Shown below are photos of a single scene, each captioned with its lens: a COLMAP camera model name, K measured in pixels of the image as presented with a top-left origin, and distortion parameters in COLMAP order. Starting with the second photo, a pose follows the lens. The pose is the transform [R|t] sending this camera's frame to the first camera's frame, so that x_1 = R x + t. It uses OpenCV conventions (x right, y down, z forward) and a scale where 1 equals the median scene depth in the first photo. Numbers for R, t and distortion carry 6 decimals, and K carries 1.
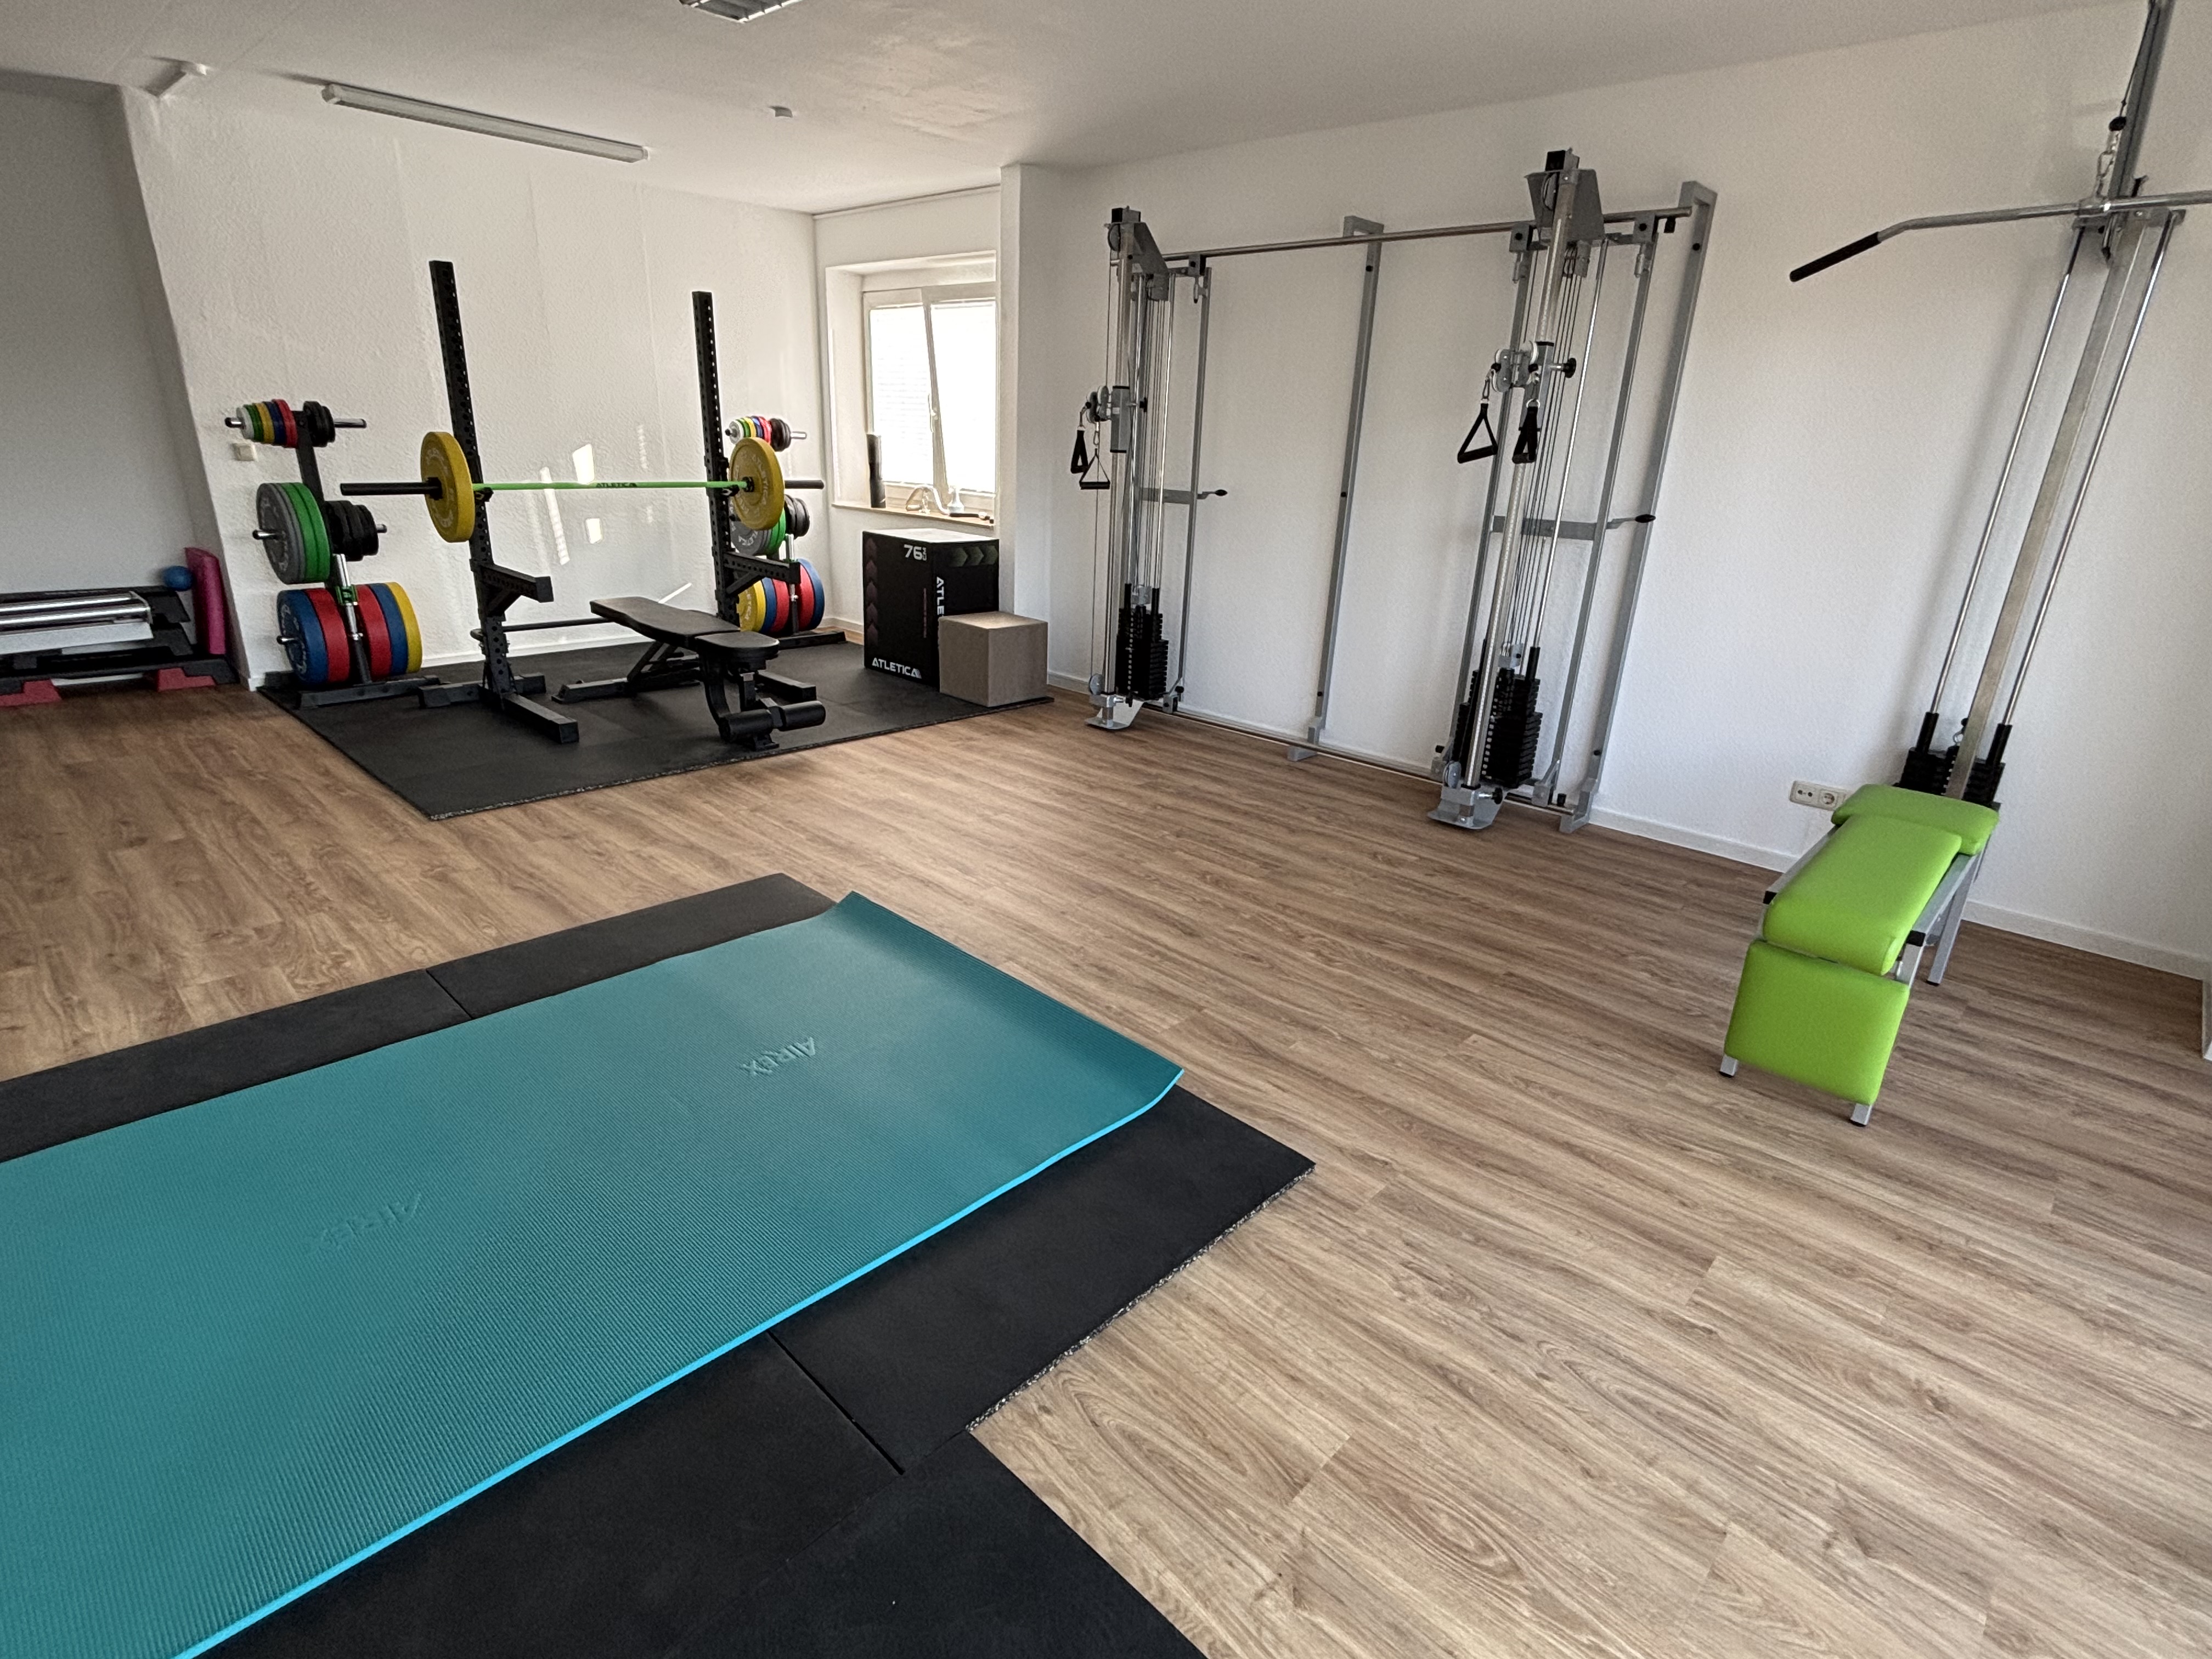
lens RADIAL K [[1119.3, 0, 1106.0], [0, 1119.3, 829.5], [0, 0, 1]] dist [-0.013168, 0.000579]
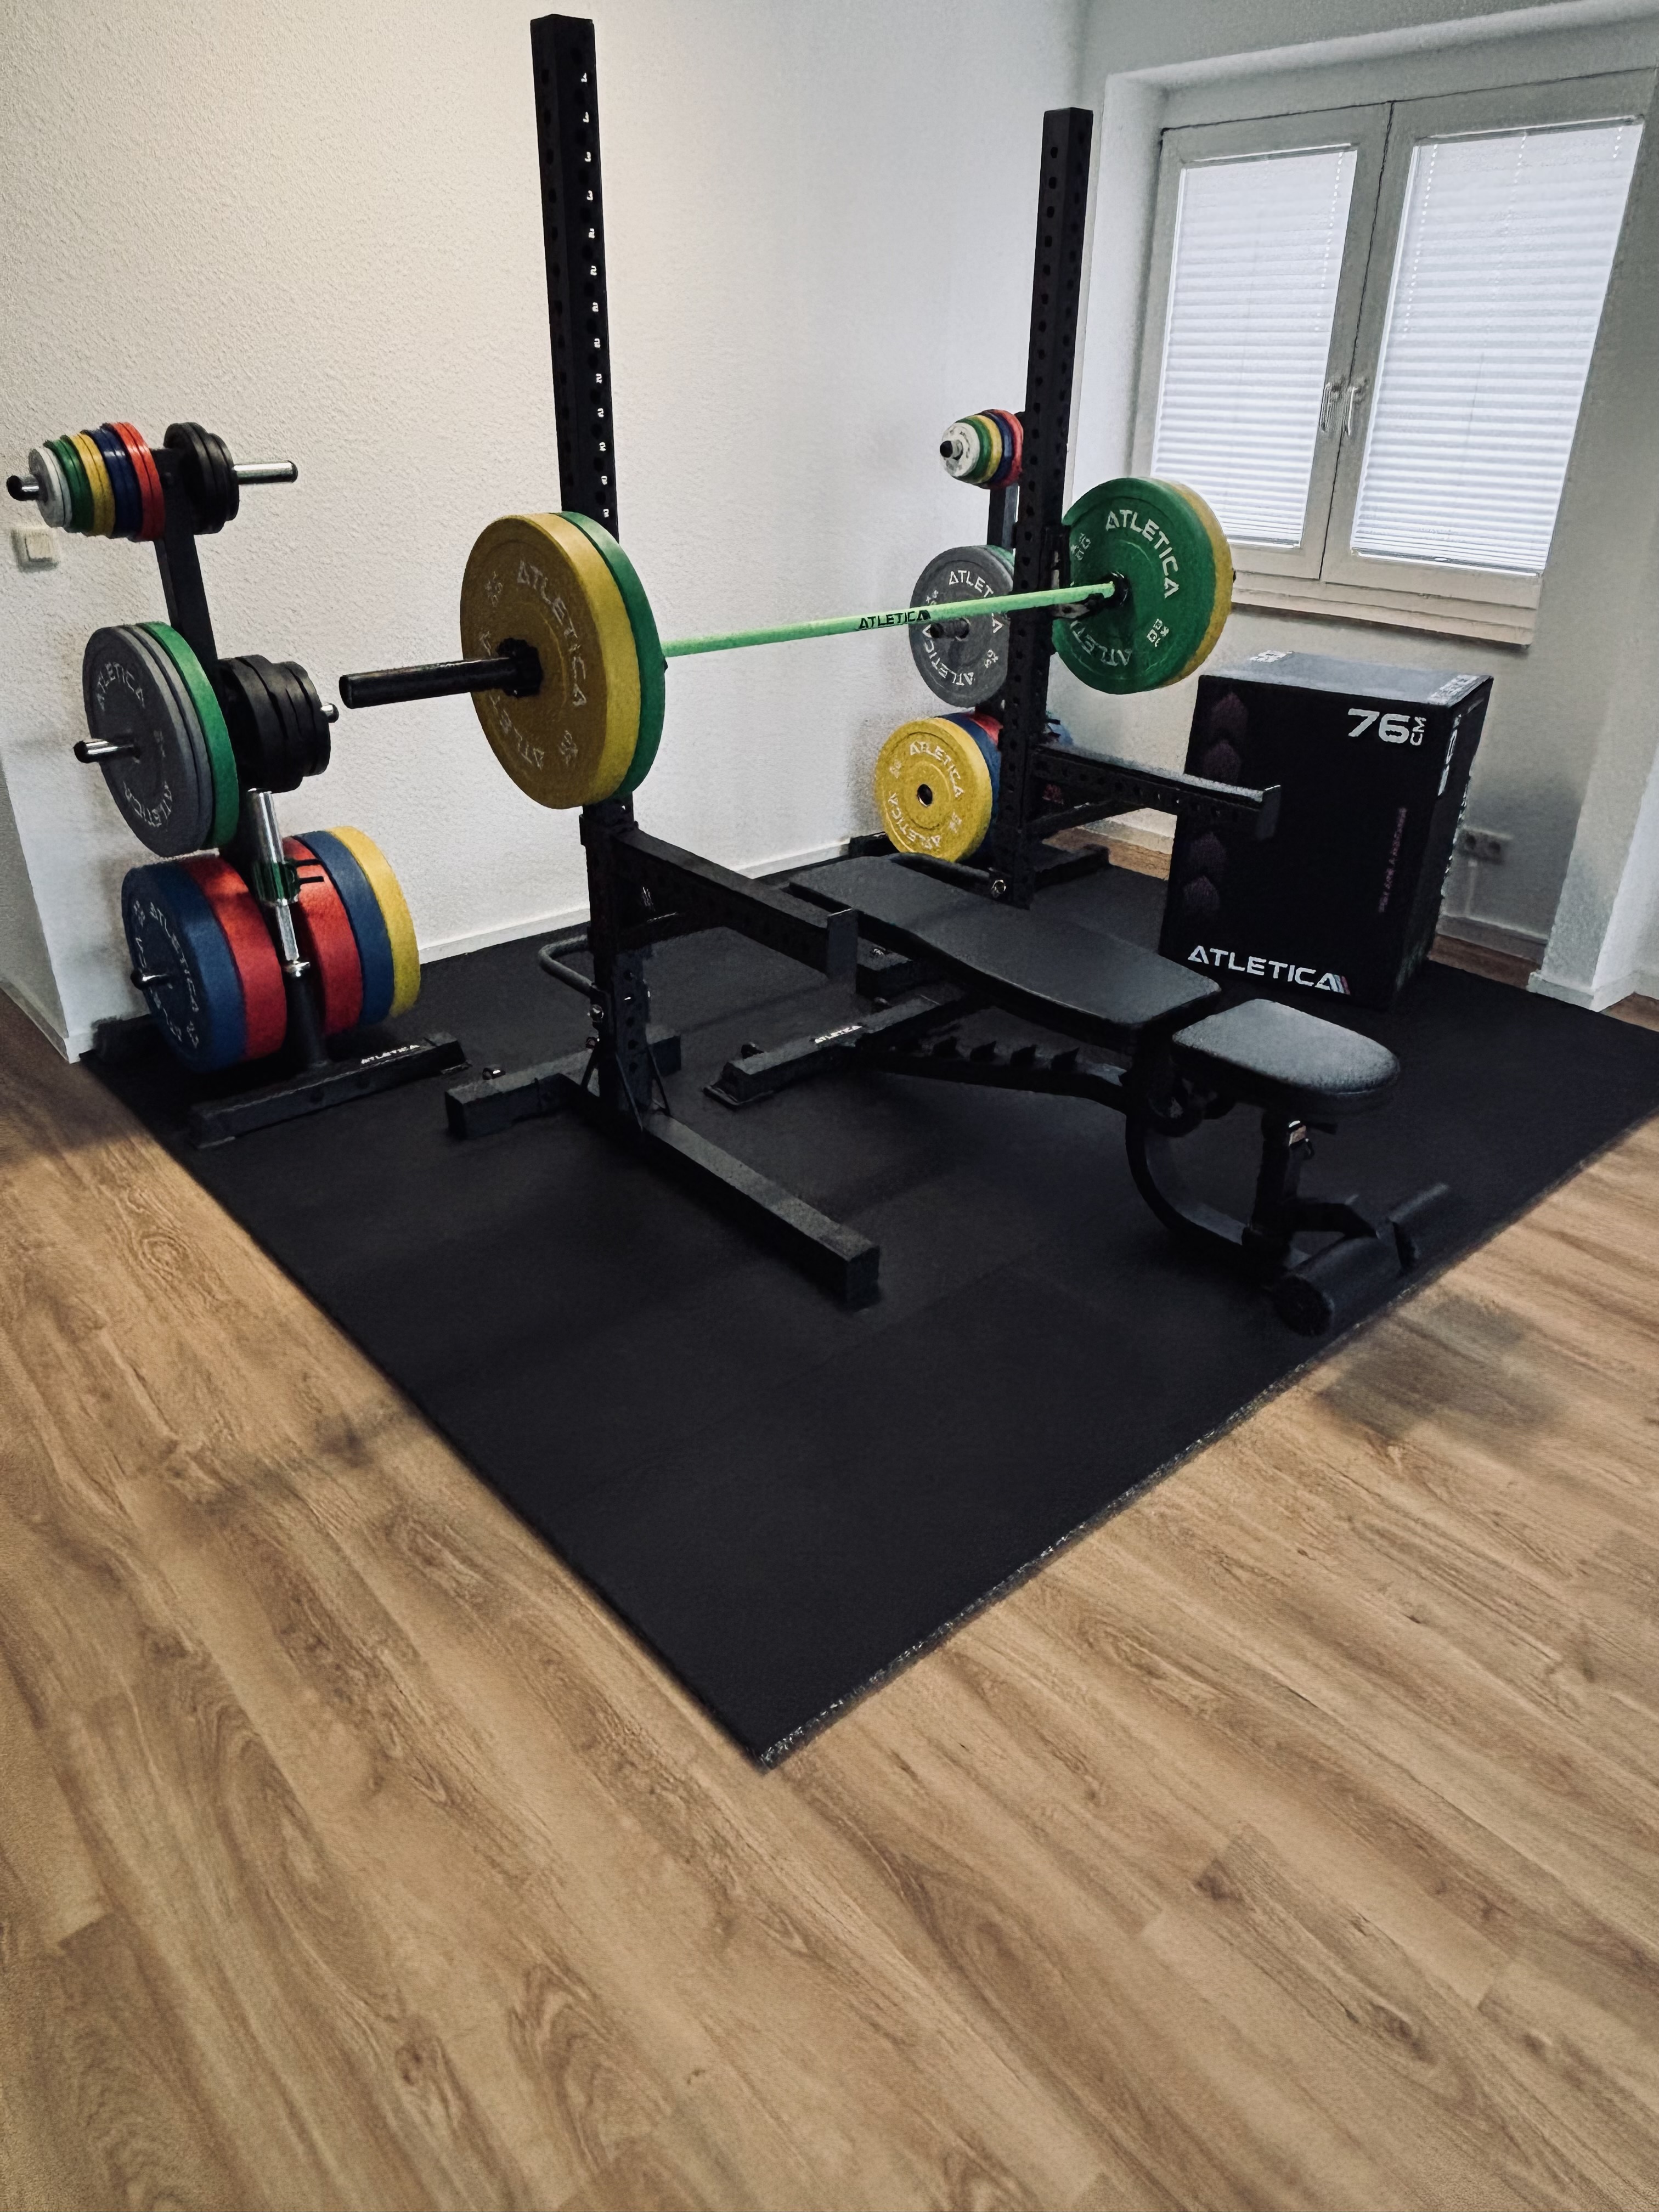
lens RADIAL K [[1435.1, 0, 829.5], [0, 1435.1, 1106.0], [0, 0, 1]] dist [-0.006055, -0.003278]
pose [[0.995454, 0.019629, -0.093199, -0.446441], [-0.007404, 0.991520, 0.129743, -0.215339], [0.094955, -0.128463, 0.987158, 0.487892]]
